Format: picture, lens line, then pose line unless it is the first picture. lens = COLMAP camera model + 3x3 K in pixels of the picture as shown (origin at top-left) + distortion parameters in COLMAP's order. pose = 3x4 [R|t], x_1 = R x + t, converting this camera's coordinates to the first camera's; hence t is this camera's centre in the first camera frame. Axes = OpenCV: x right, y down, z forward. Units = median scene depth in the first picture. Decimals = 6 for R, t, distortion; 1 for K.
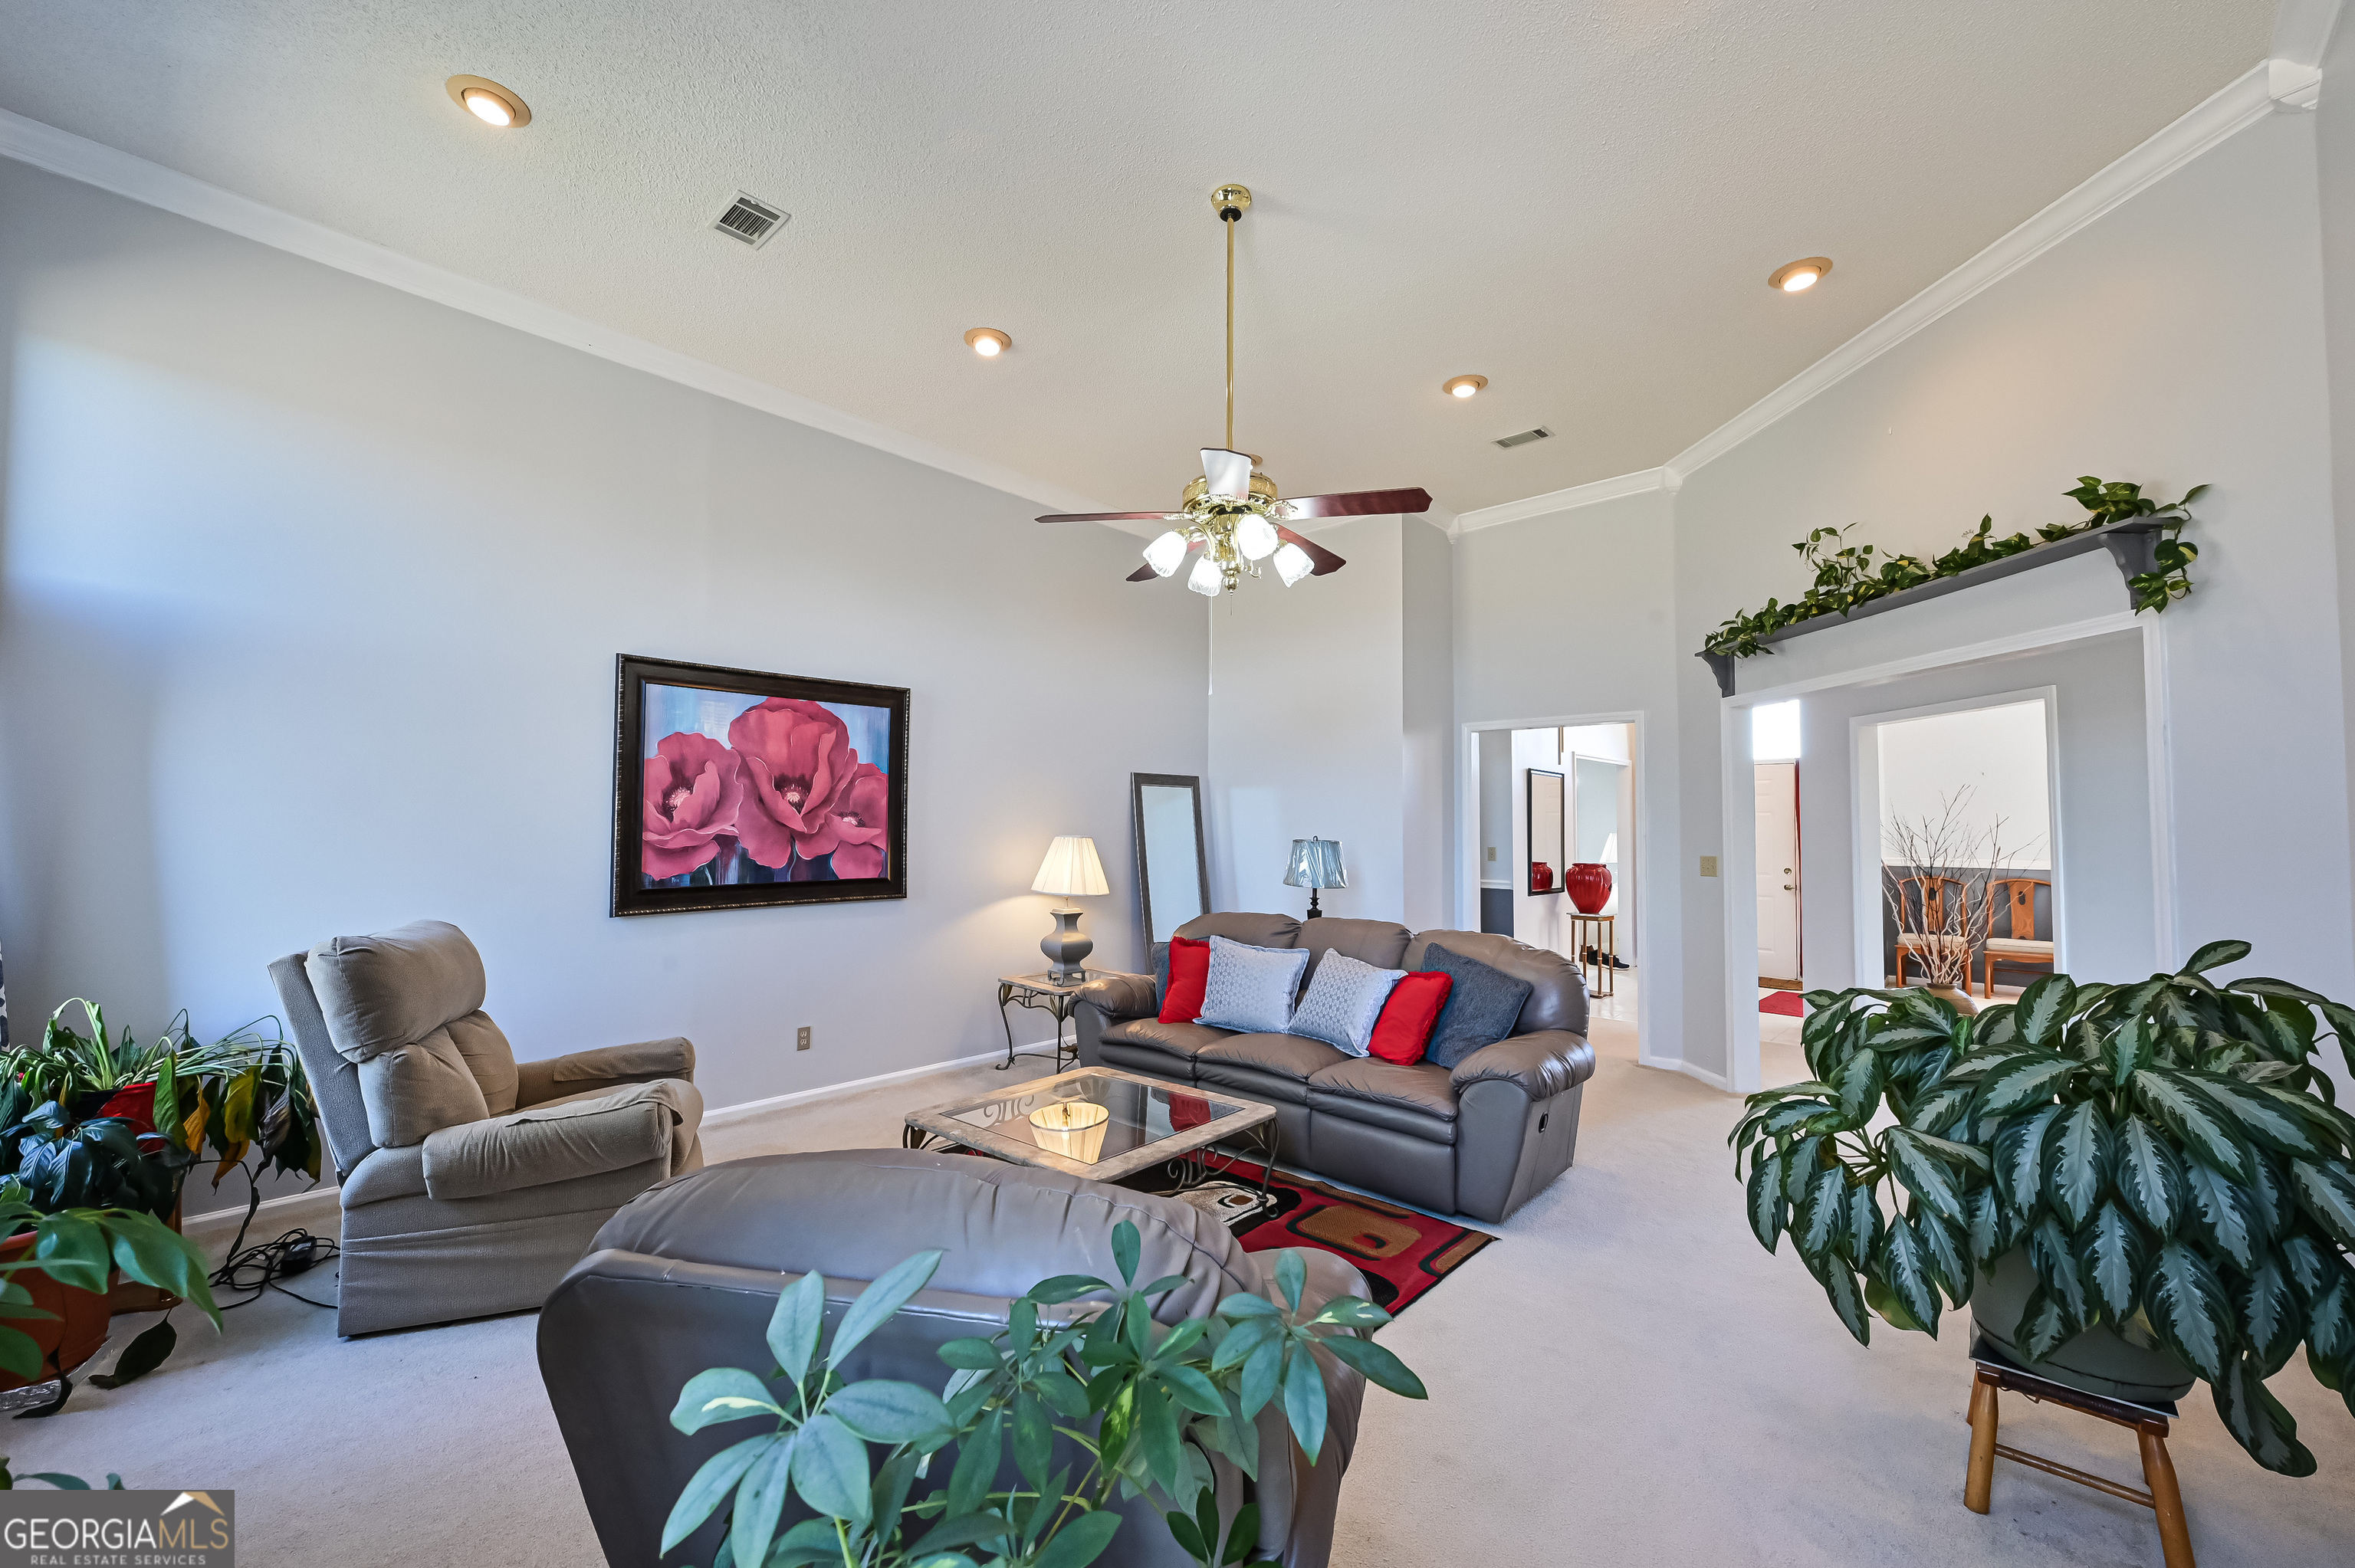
lens RADIAL K [[926.1, 0, 1159.0], [0, 926.1, 794.0], [0, 0, 1]] dist [-0.003120, -0.000279]
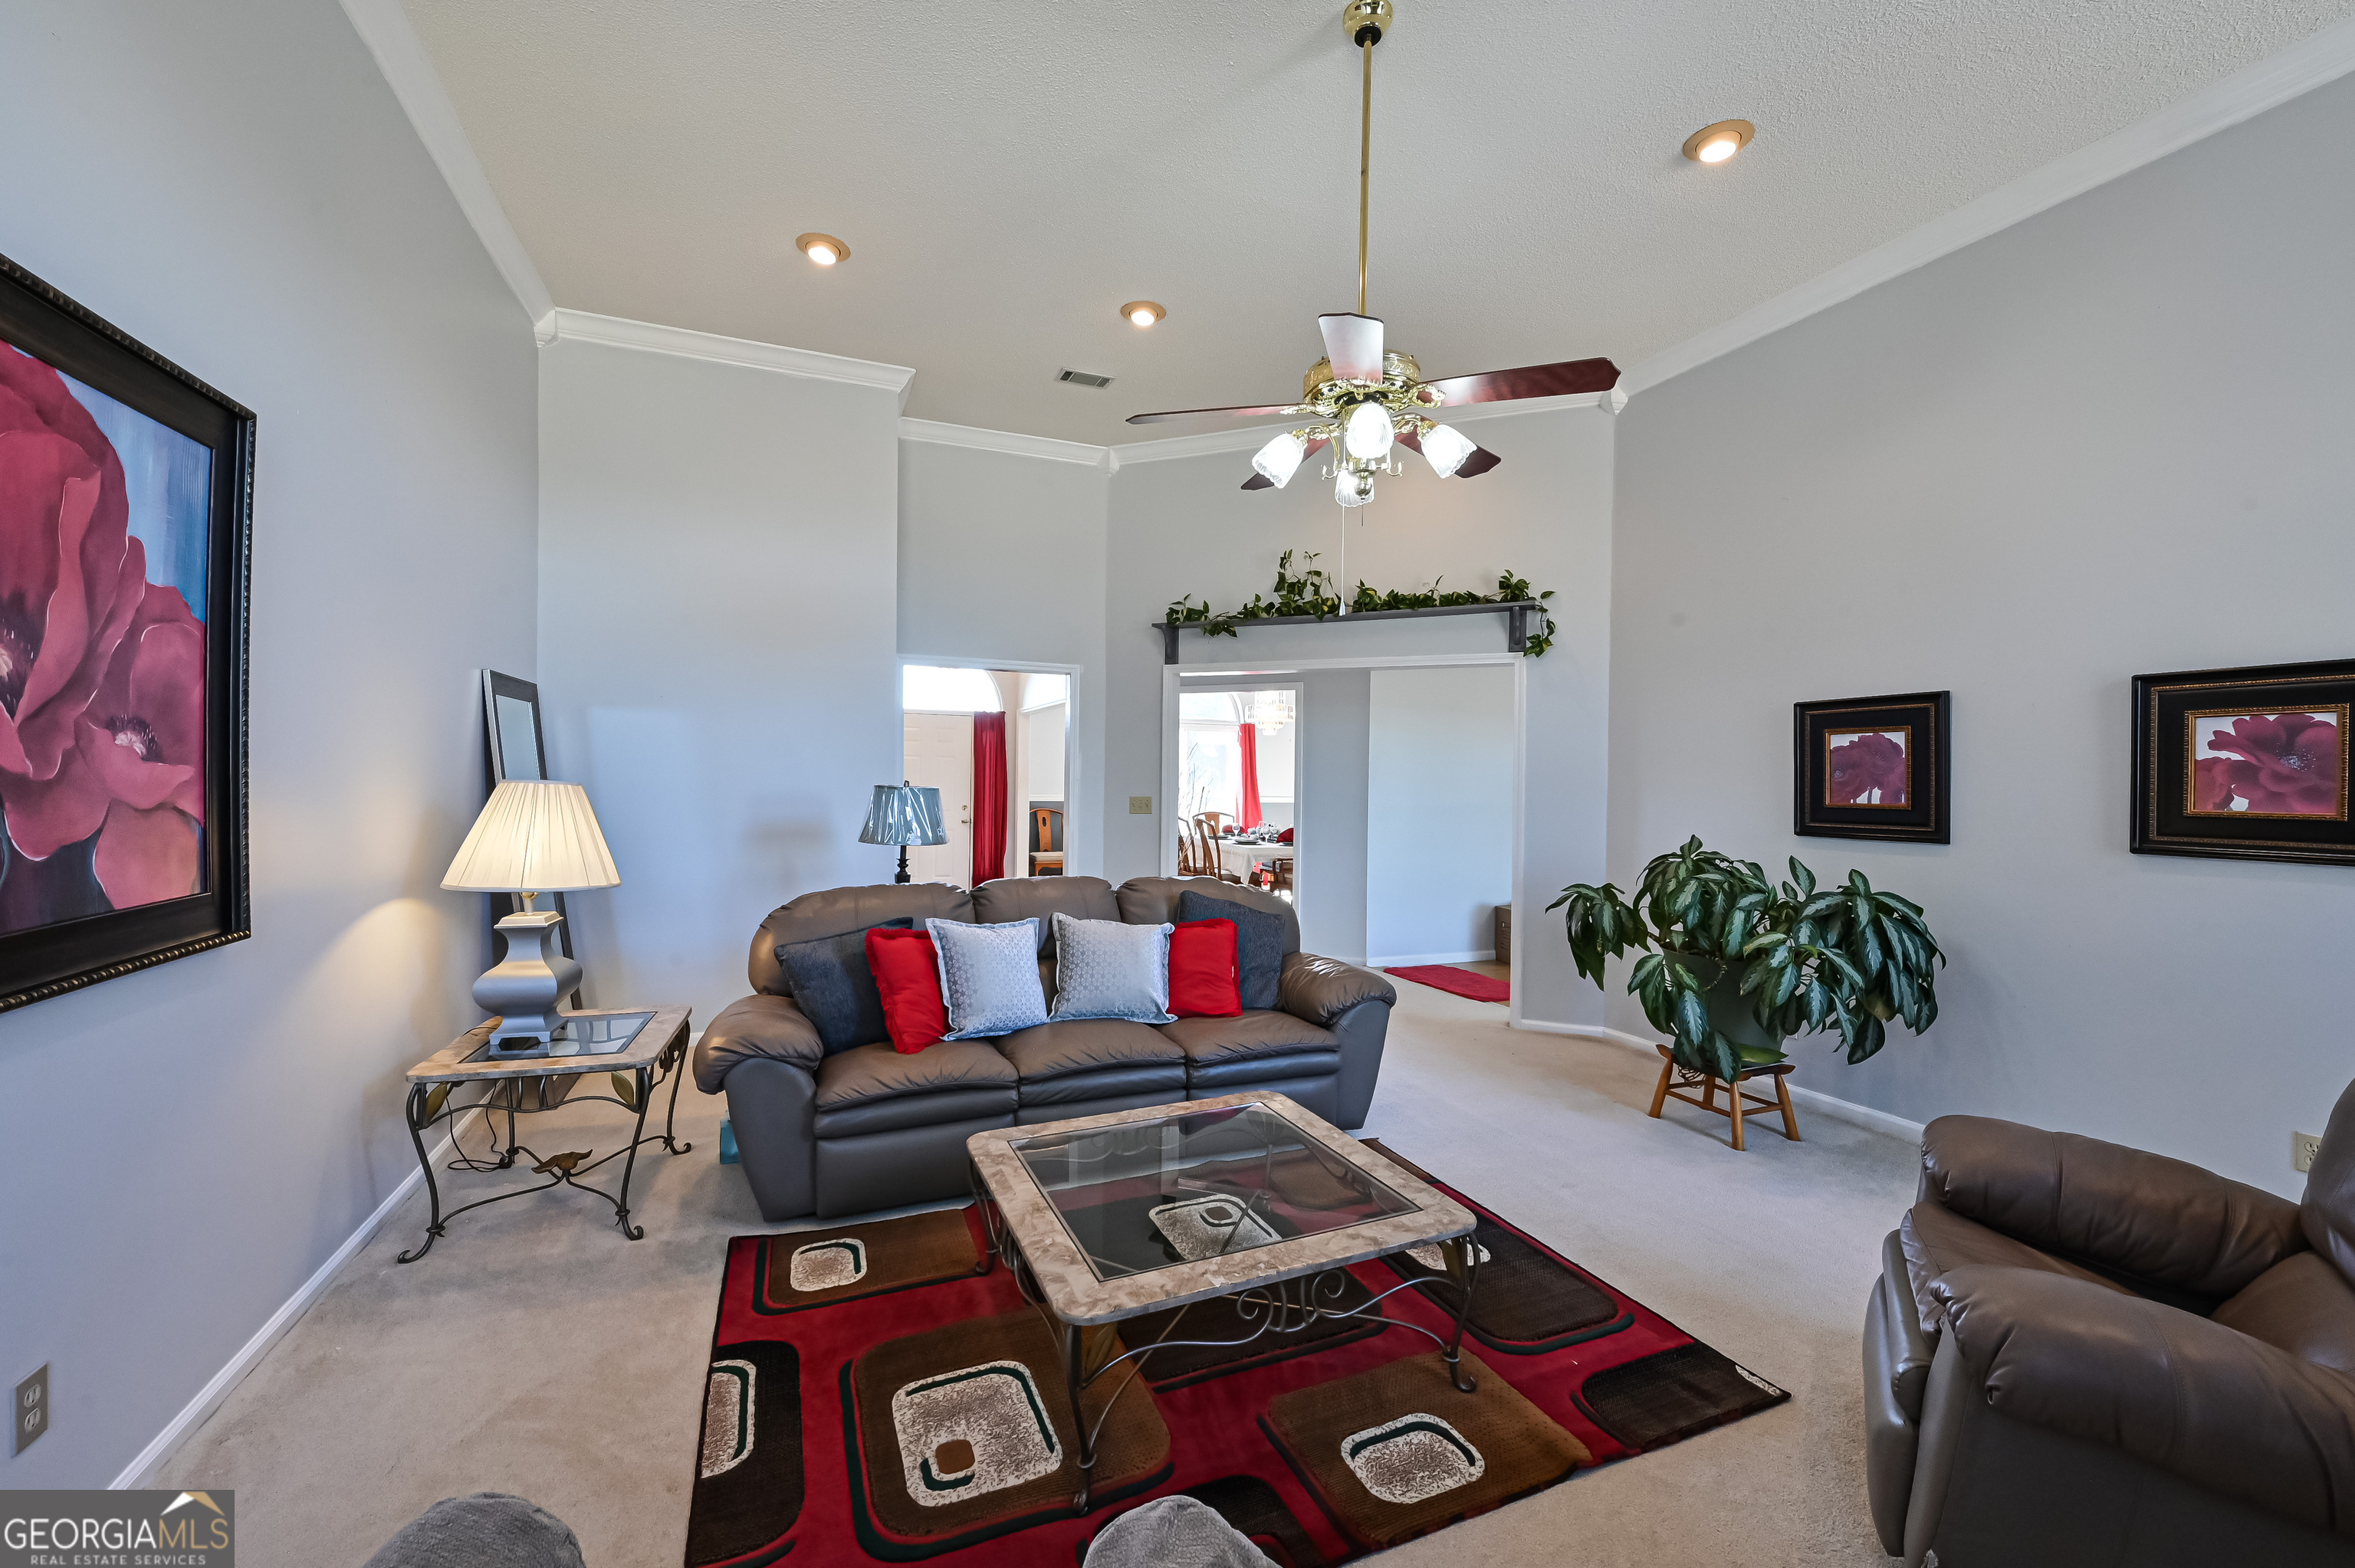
lens RADIAL K [[919.1, 0, 1178.1], [0, 919.1, 787.6], [0, 0, 1]] dist [-0.001269, -0.000071]
pose [[0.428175, -0.010028, 0.903640, -0.484916], [-0.042860, 0.998588, 0.031390, 0.018172], [-0.902679, -0.052170, 0.427140, 0.495072]]
